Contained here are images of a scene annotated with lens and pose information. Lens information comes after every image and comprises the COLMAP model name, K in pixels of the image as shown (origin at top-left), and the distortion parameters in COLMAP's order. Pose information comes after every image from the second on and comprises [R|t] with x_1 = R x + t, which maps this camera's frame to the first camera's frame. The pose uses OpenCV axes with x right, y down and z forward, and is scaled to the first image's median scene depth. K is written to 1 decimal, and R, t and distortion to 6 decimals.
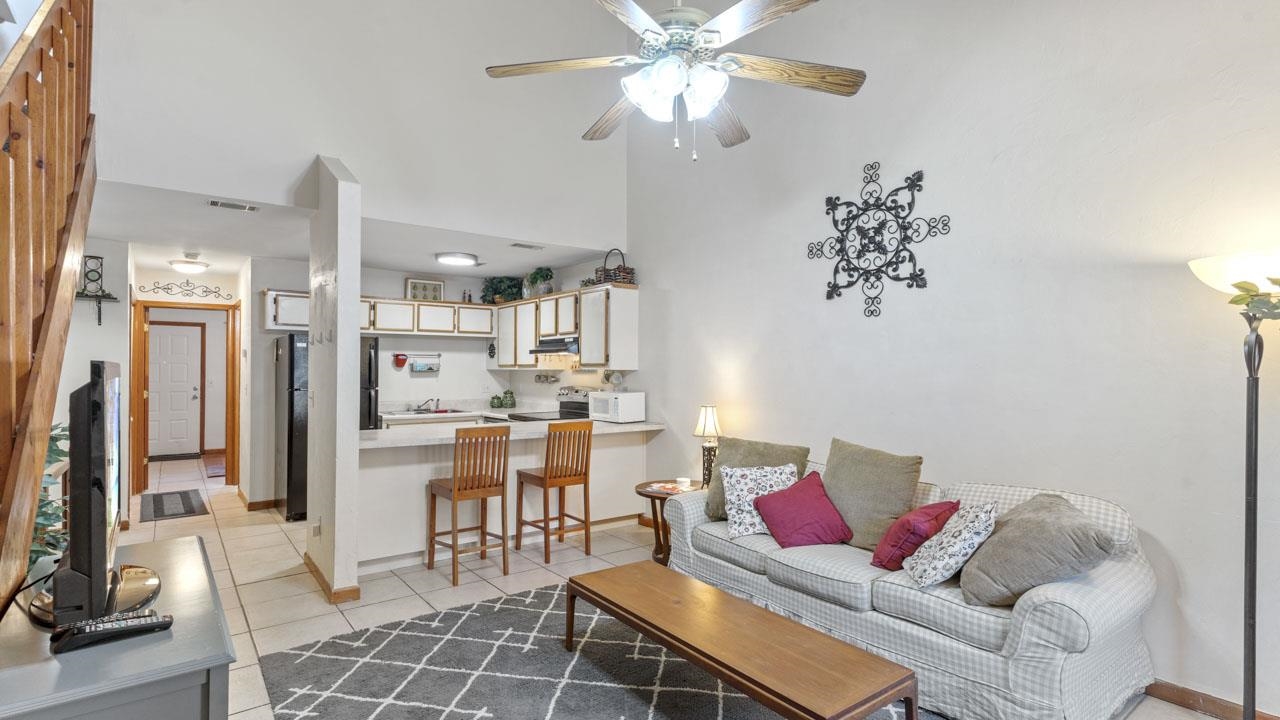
lens RADIAL K [[614.8, 0, 639.4], [0, 614.8, 362.0], [0, 0, 1]] dist [0.002018, -0.000653]
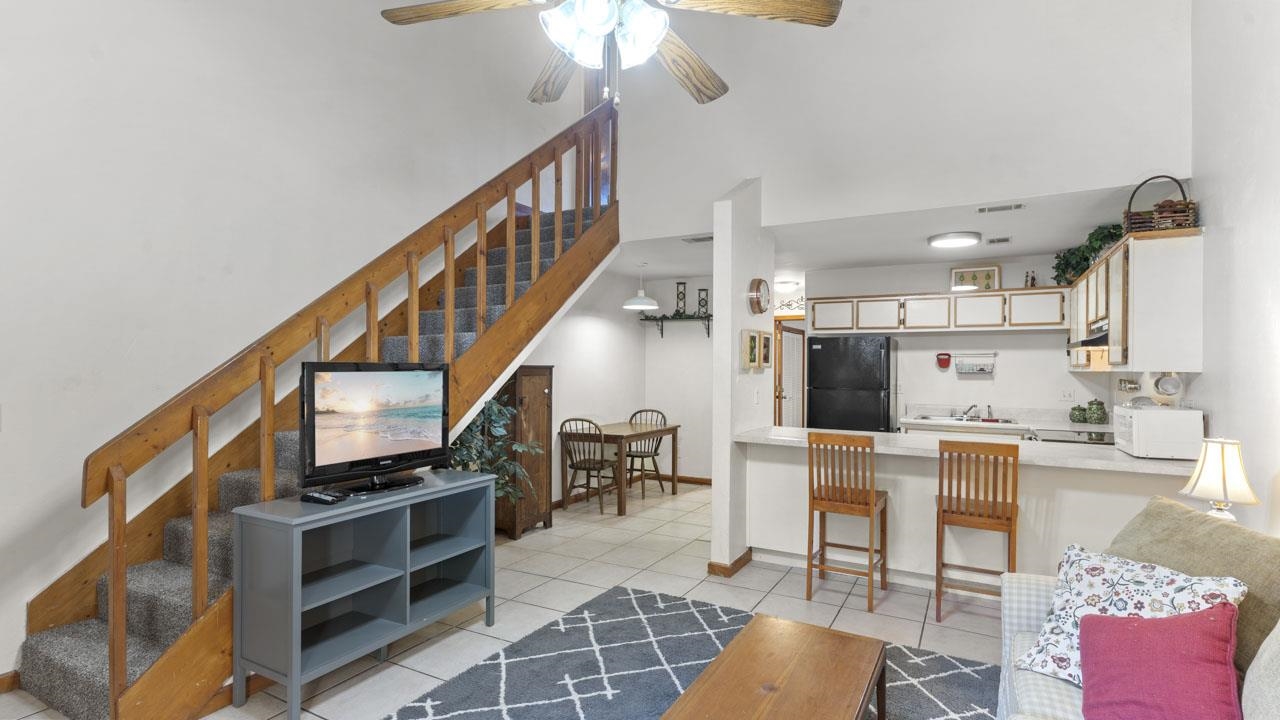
lens RADIAL K [[614.8, 0, 639.4], [0, 614.8, 362.0], [0, 0, 1]] dist [0.002018, -0.000653]
pose [[0.398288, -0.007580, -0.917229, 0.348393], [0.004046, 0.999971, -0.006508, 0.005038], [0.917252, -0.001119, 0.398307, 0.296351]]
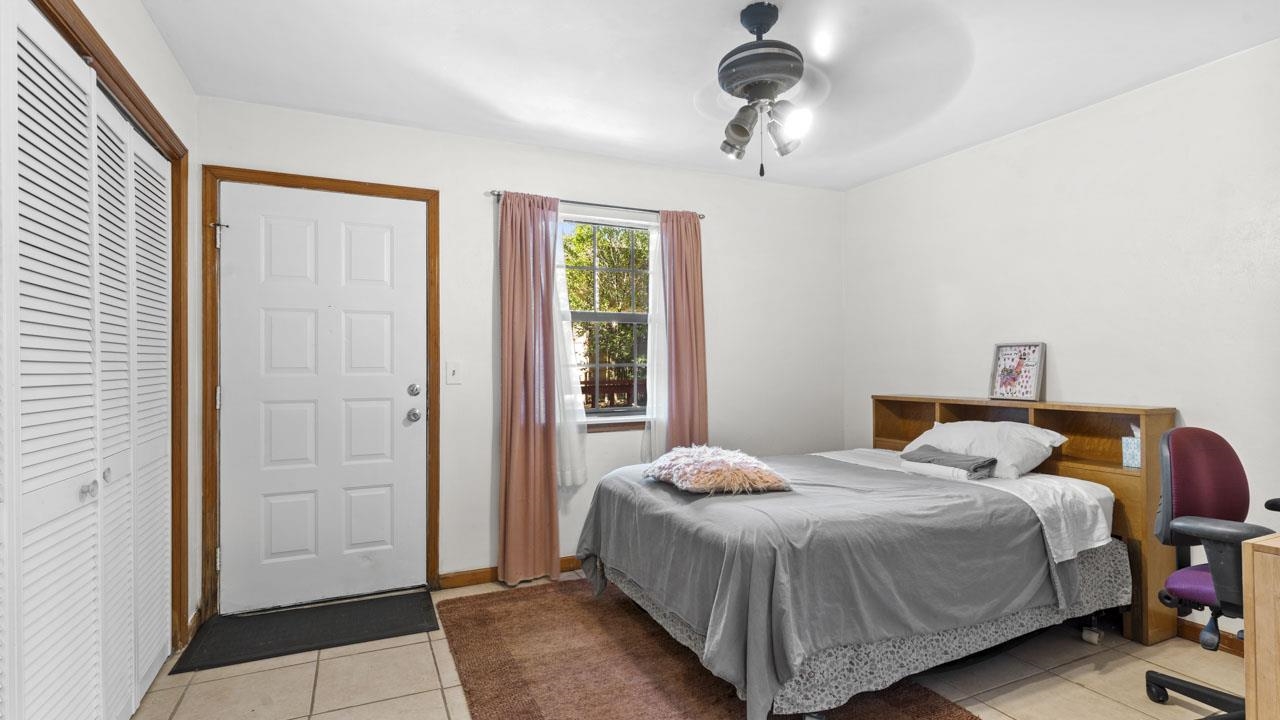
lens RADIAL K [[614.8, 0, 639.4], [0, 614.8, 362.0], [0, 0, 1]] dist [0.002018, -0.000653]
pose [[0.975419, -0.010427, -0.220111, -1.012664], [0.011039, 0.999938, 0.001555, 0.056384], [0.220081, -0.003946, 0.975474, 1.346261]]
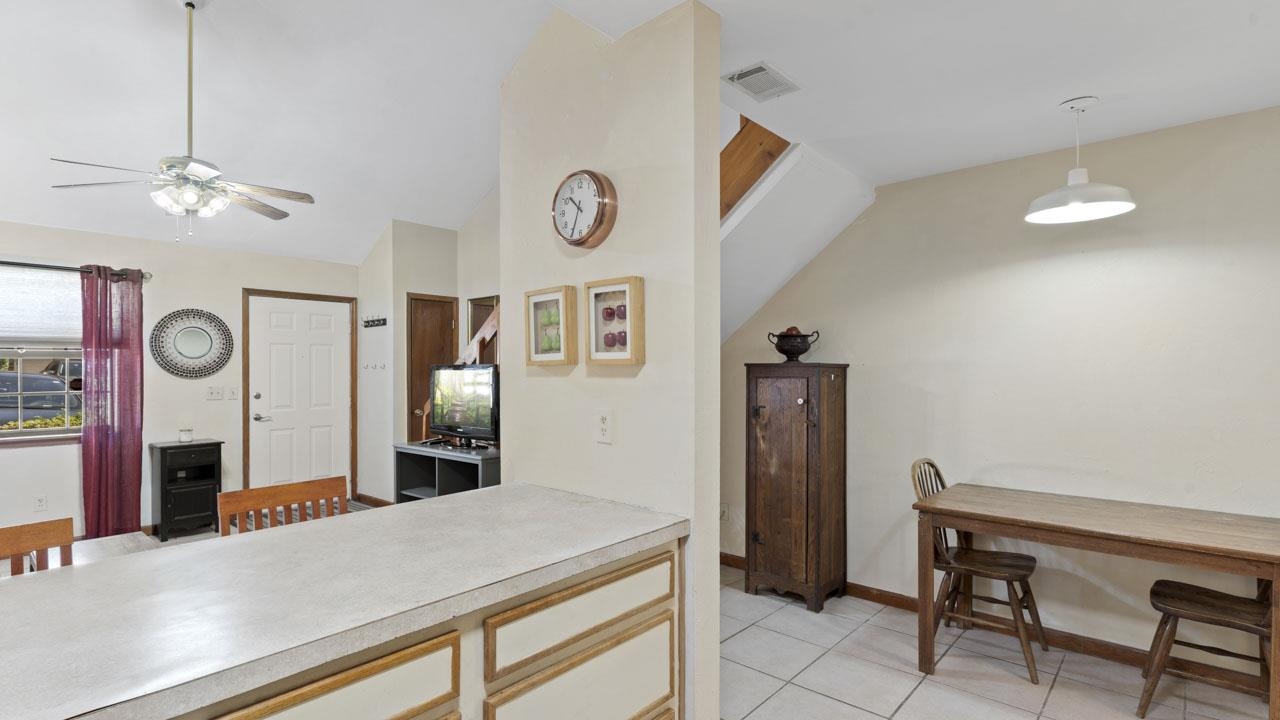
lens RADIAL K [[623.1, 0, 640.0], [0, 623.1, 360.0], [0, 0, 1]] dist [0.002676, -0.000029]
pose [[-0.981458, -0.000413, -0.191677, -0.340191], [0.003235, 0.999820, -0.018717, 0.012180], [0.191650, -0.018990, -0.981280, 1.208156]]
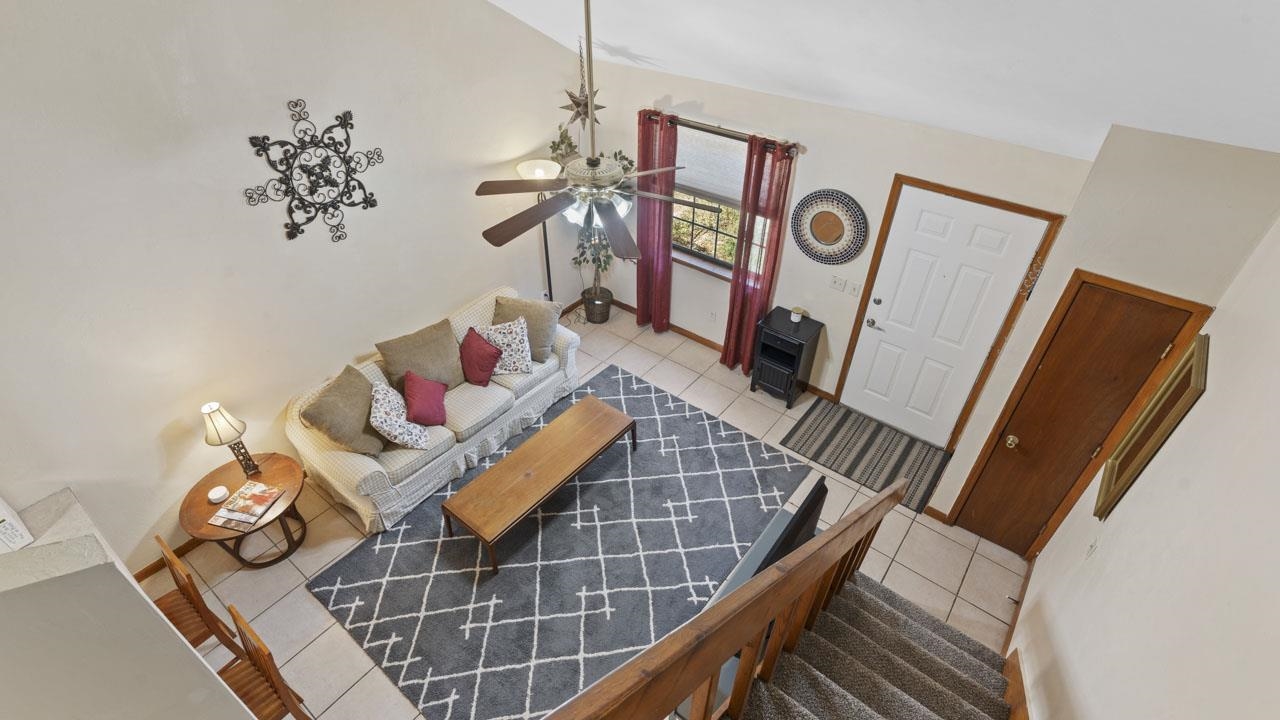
lens RADIAL K [[607.4, 0, 637.2], [0, 607.4, 362.3], [0, 0, 1]] dist [0.001781, 0.000042]
pose [[-0.245025, -0.606844, 0.756110, -0.544383], [-0.019406, 0.782797, 0.621974, -0.442527], [-0.969323, 0.137726, -0.203581, 0.522980]]
